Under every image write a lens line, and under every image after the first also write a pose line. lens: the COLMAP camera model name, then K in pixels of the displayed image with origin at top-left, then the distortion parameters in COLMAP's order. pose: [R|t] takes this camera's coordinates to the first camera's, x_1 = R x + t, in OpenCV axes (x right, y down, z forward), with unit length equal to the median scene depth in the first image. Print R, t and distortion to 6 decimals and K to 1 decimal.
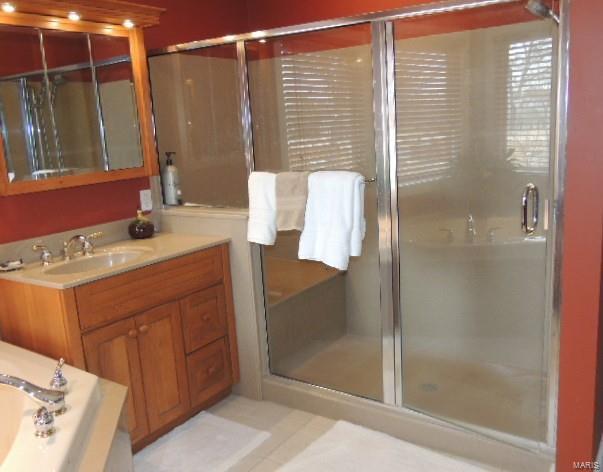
lens RADIAL K [[558.1, 0, 301.5], [0, 558.1, 236.0], [0, 0, 1]] dist [0.005891, -0.005016]
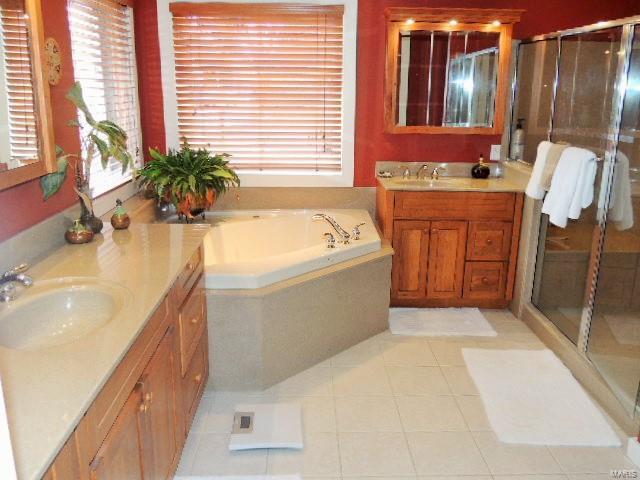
lens RADIAL K [[561.8, 0, 320.0], [0, 561.8, 240.0], [0, 0, 1]] dist [0.055948, 0.006840]
pose [[0.568884, 0.278588, -0.773795, 0.664245], [-0.210016, 0.958894, 0.190828, -0.035942], [0.795150, 0.053950, 0.604008, -0.176499]]
